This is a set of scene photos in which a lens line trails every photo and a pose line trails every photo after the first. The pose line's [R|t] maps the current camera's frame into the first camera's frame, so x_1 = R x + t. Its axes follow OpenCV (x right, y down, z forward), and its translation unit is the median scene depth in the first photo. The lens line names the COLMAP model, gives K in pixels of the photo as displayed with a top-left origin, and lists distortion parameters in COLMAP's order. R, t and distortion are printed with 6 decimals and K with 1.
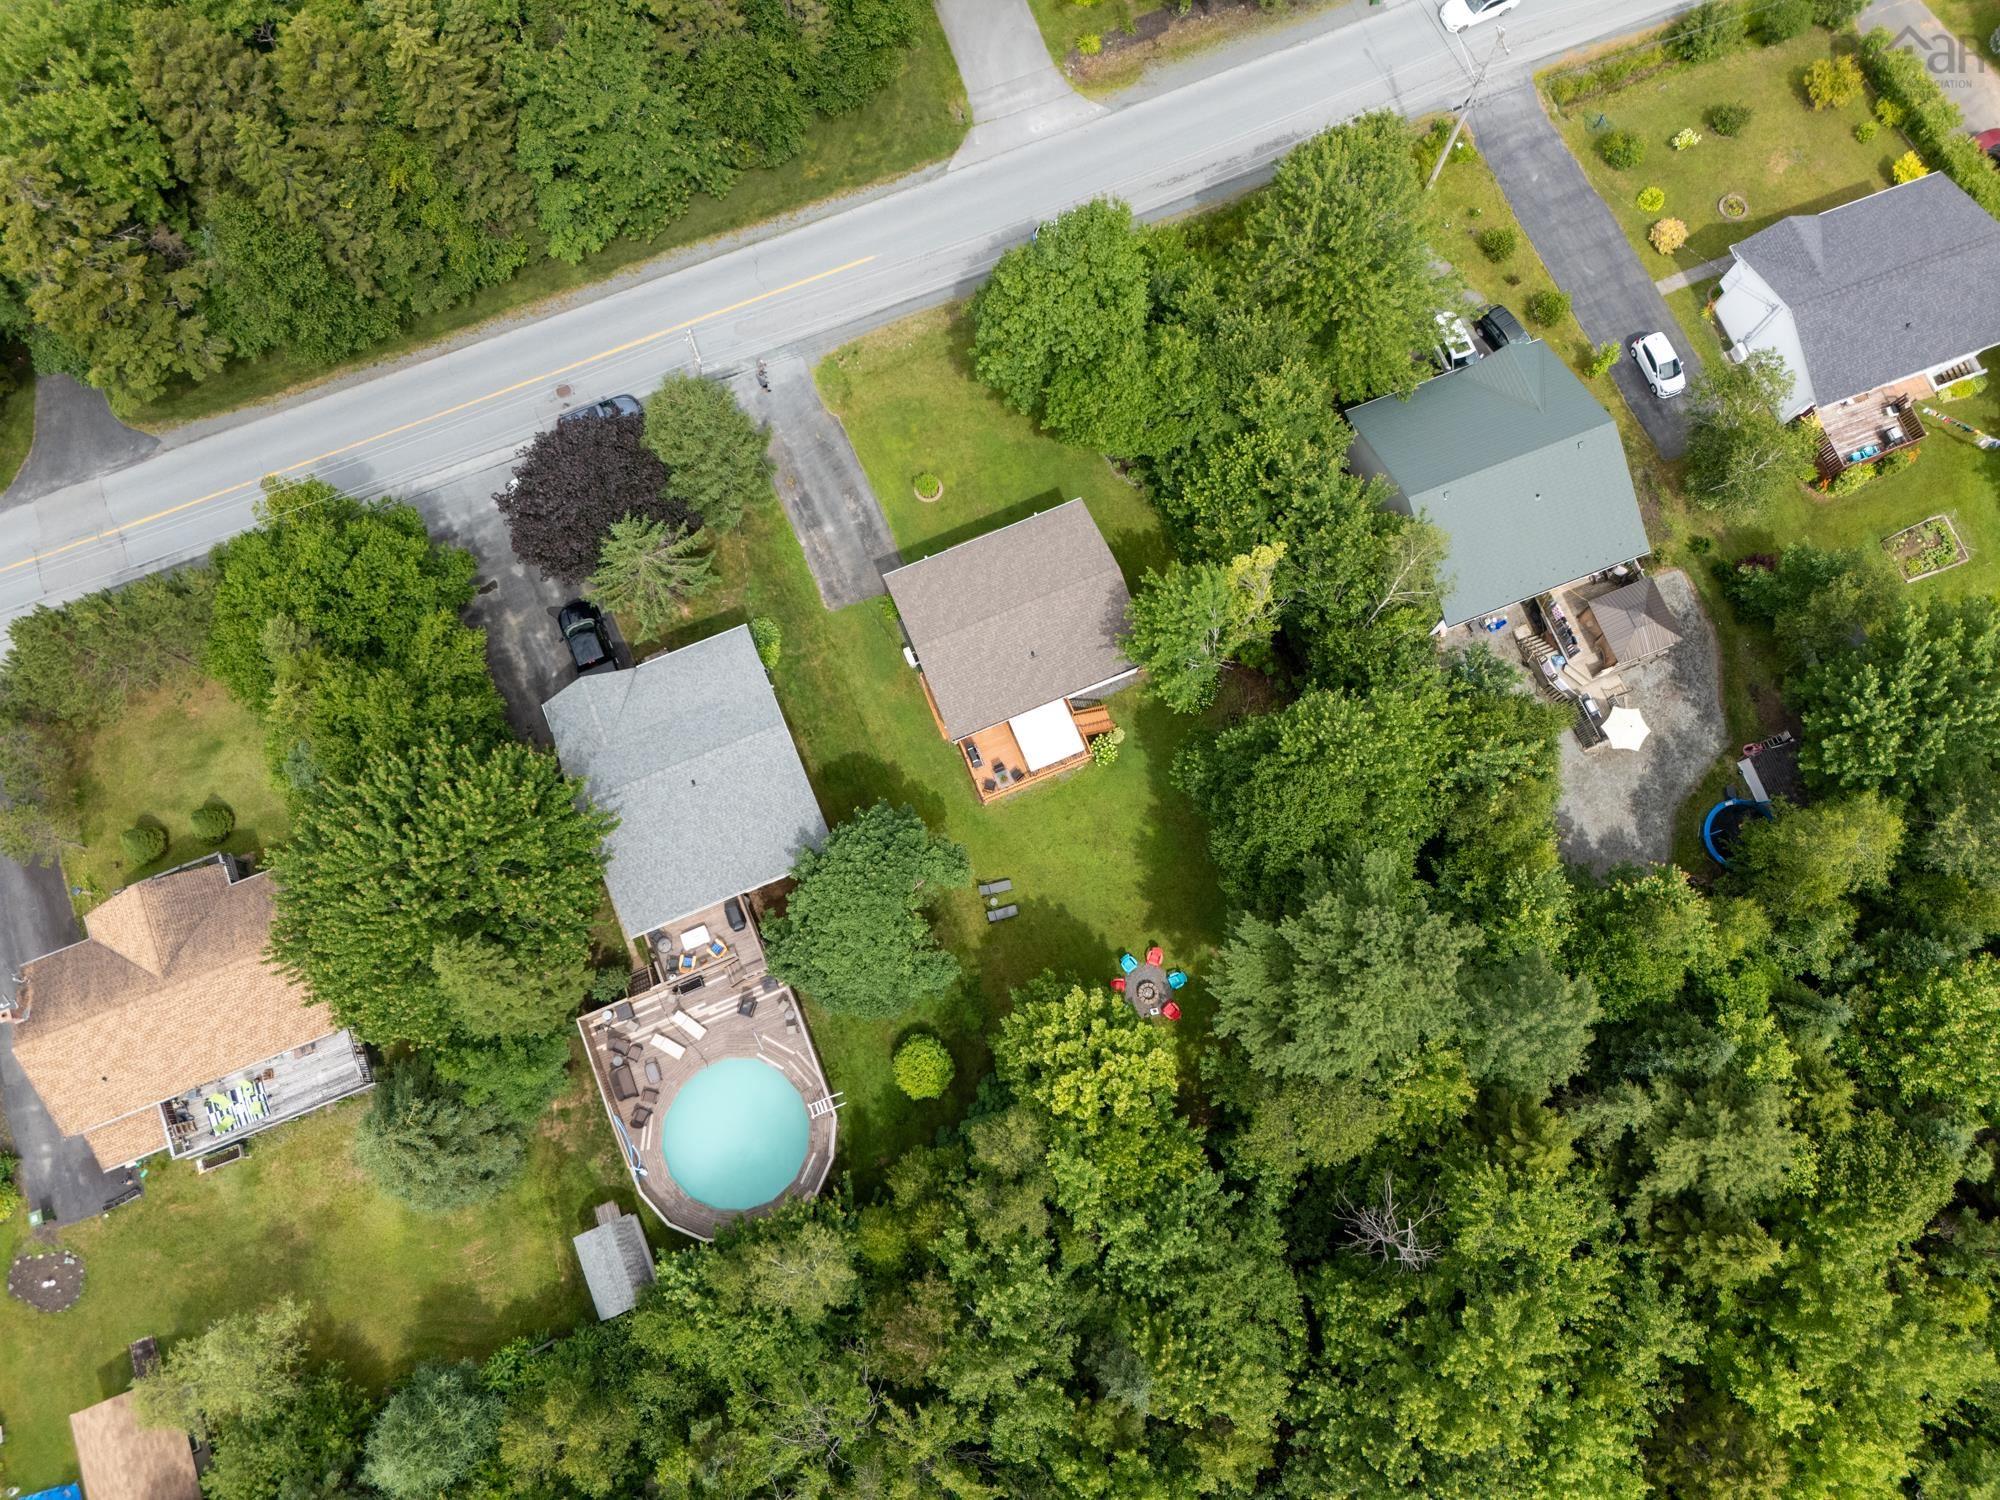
lens RADIAL K [[1491.0, 0, 1000.0], [0, 1491.0, 750.0], [0, 0, 1]] dist [0.047335, -0.046926]
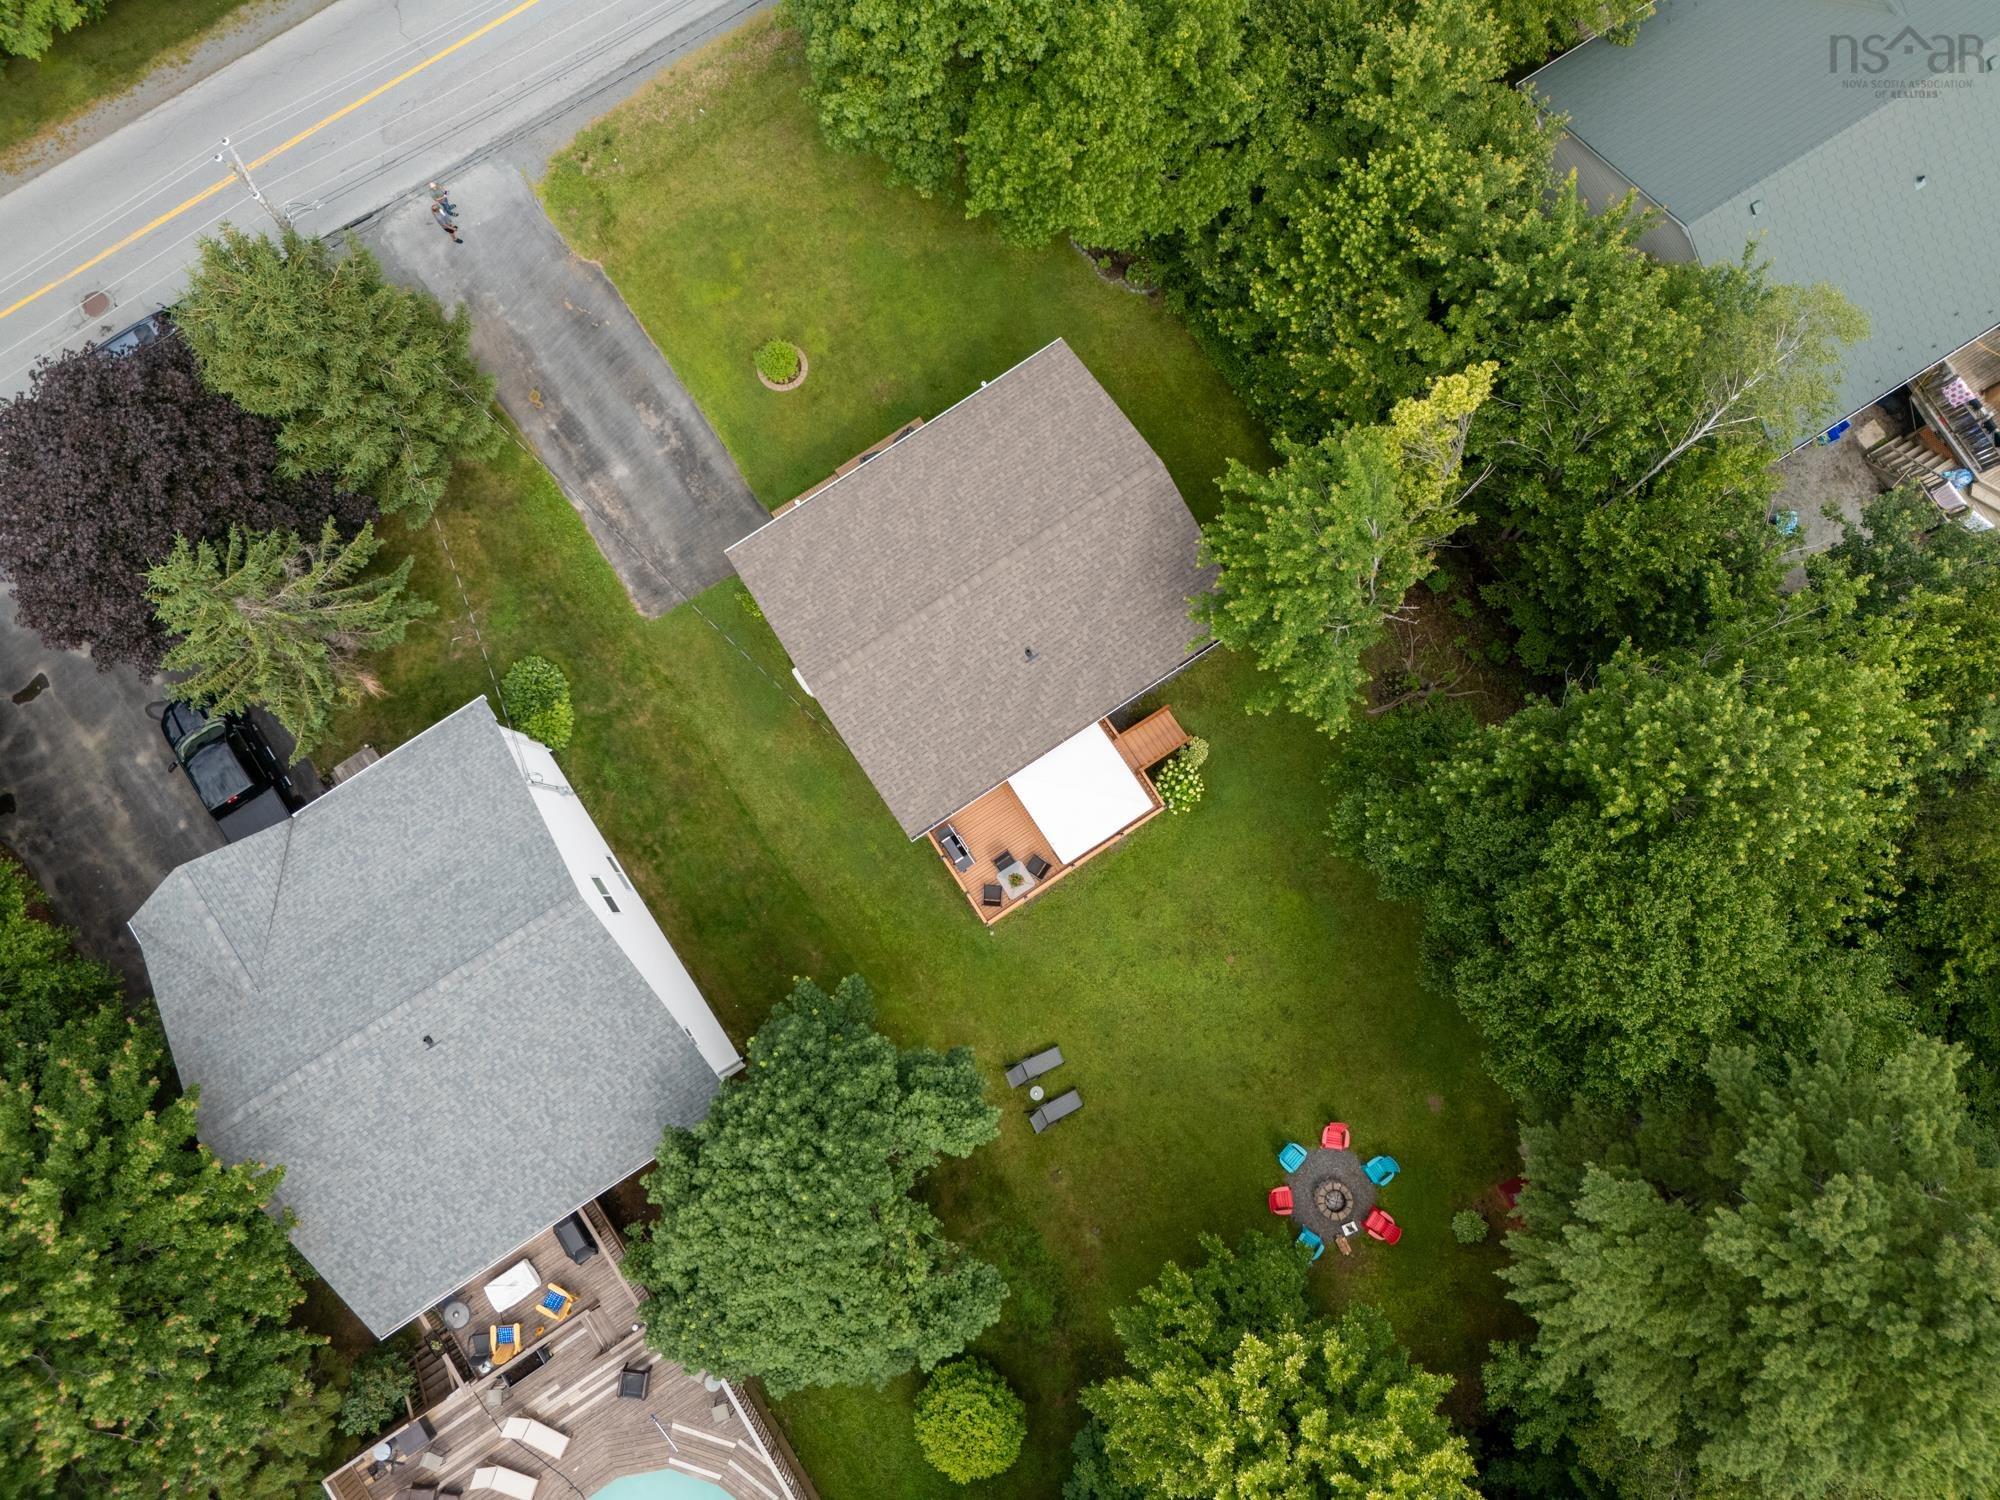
lens RADIAL K [[1491.0, 0, 1000.0], [0, 1491.0, 750.0], [0, 0, 1]] dist [0.047335, -0.046926]
pose [[0.982977, -0.183223, 0.013628, -0.001560], [0.180297, 0.976228, 0.120301, -0.096044], [-0.035346, -0.115796, 0.992644, 0.465622]]
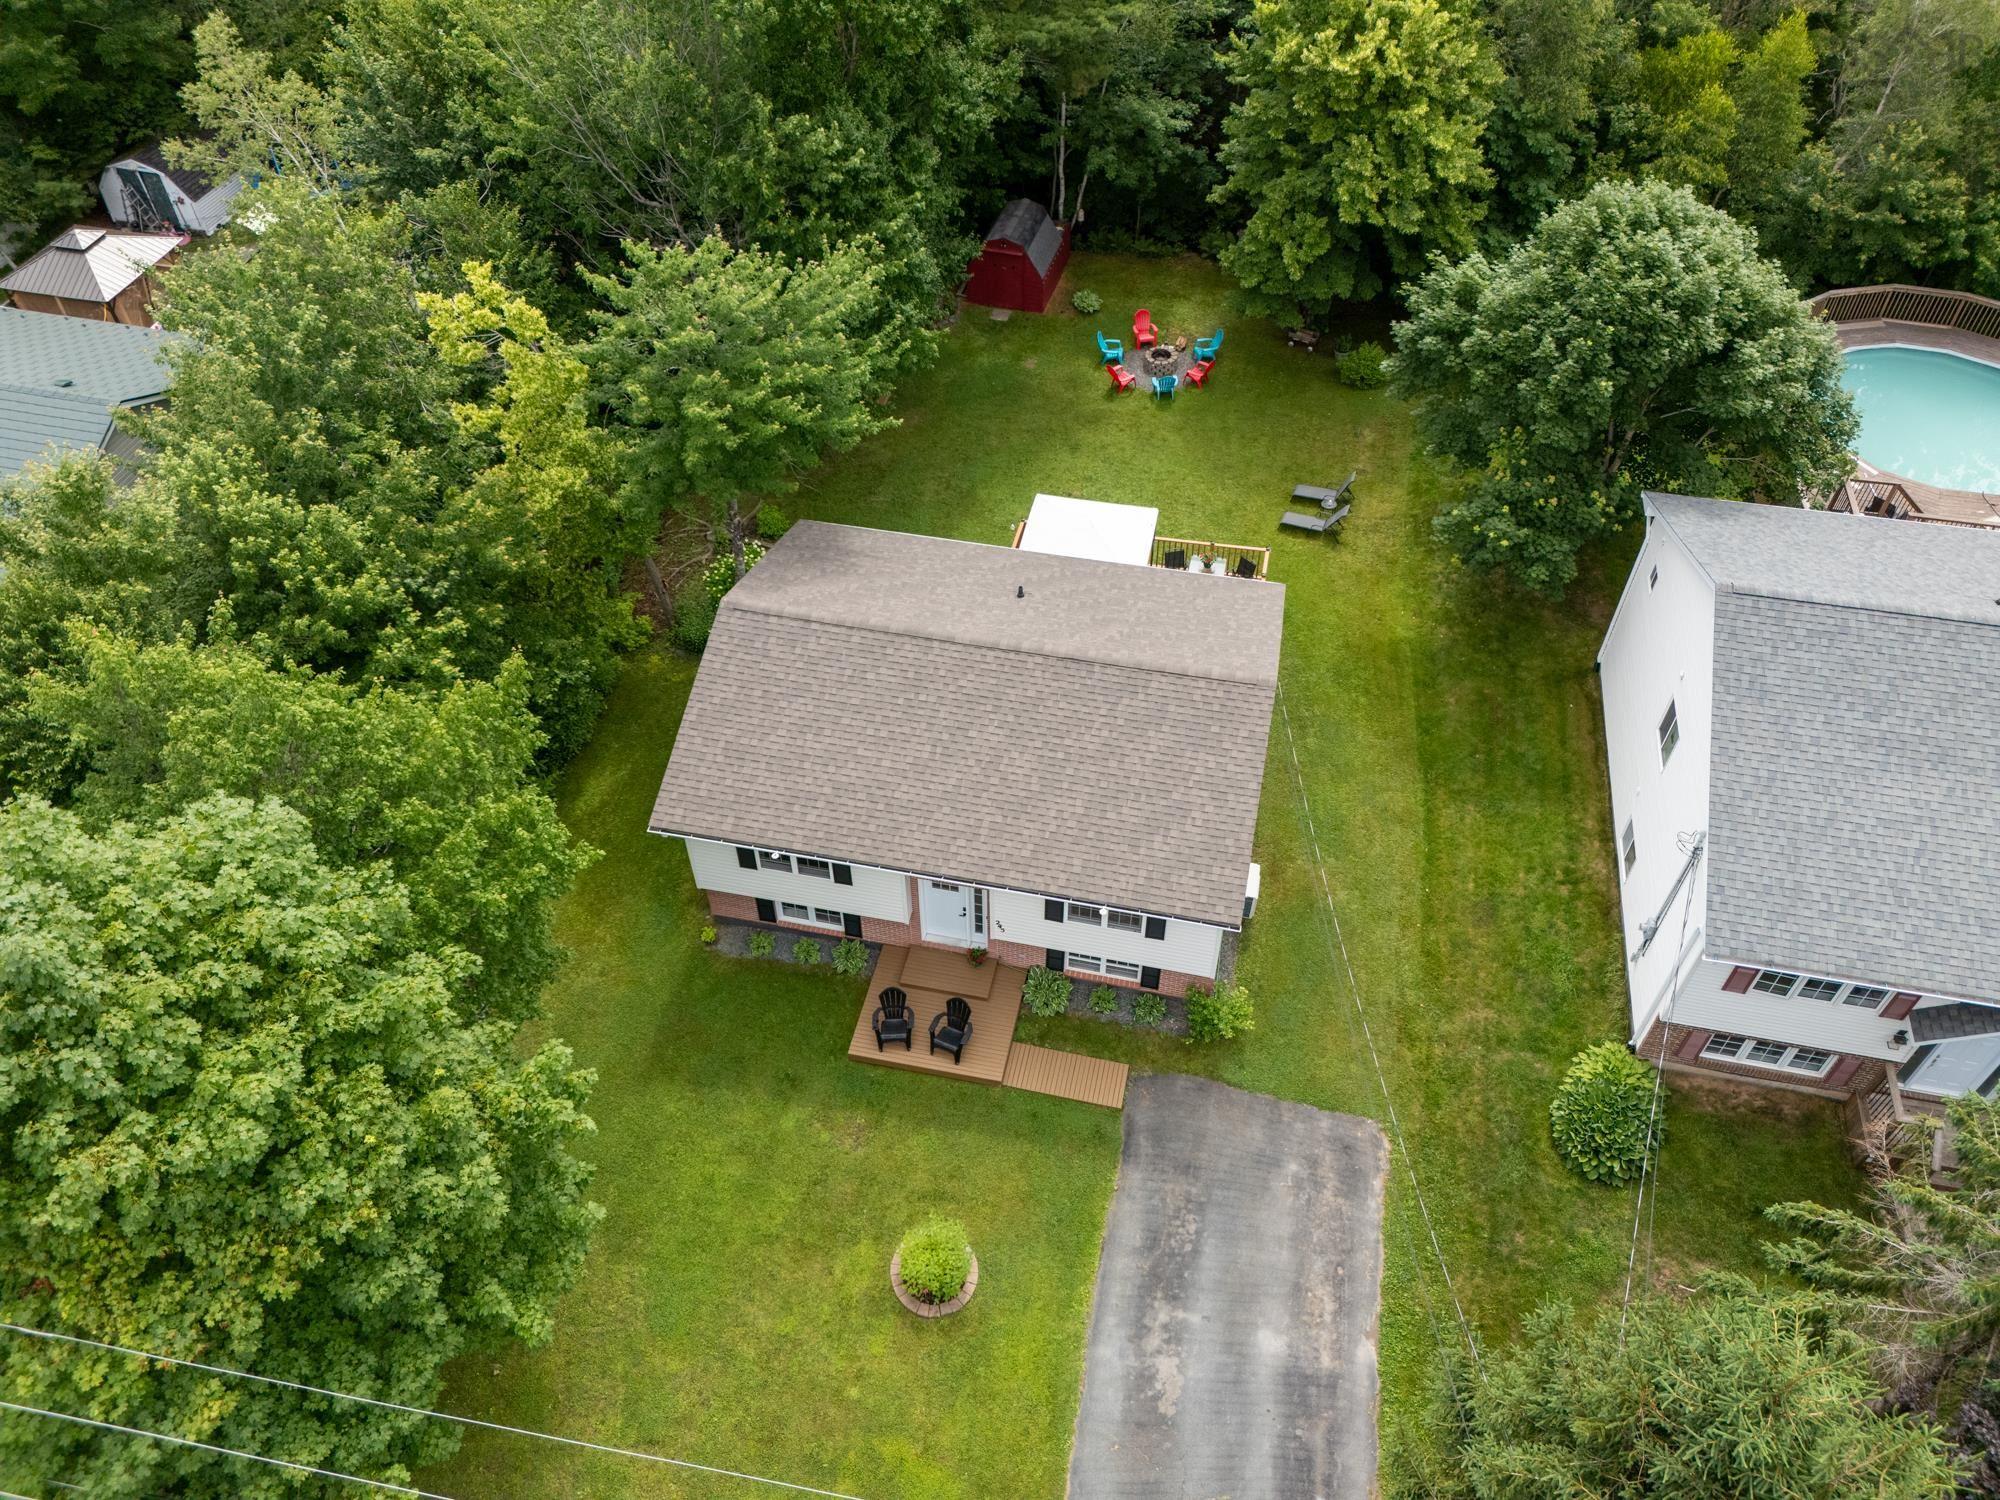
lens RADIAL K [[1491.0, 0, 1000.0], [0, 1491.0, 750.0], [0, 0, 1]] dist [0.047335, -0.046926]
pose [[-0.824407, -0.410314, 0.389867, -0.152390], [0.551829, -0.429524, 0.714838, -0.383409], [-0.125851, 0.804457, 0.580526, 0.792336]]
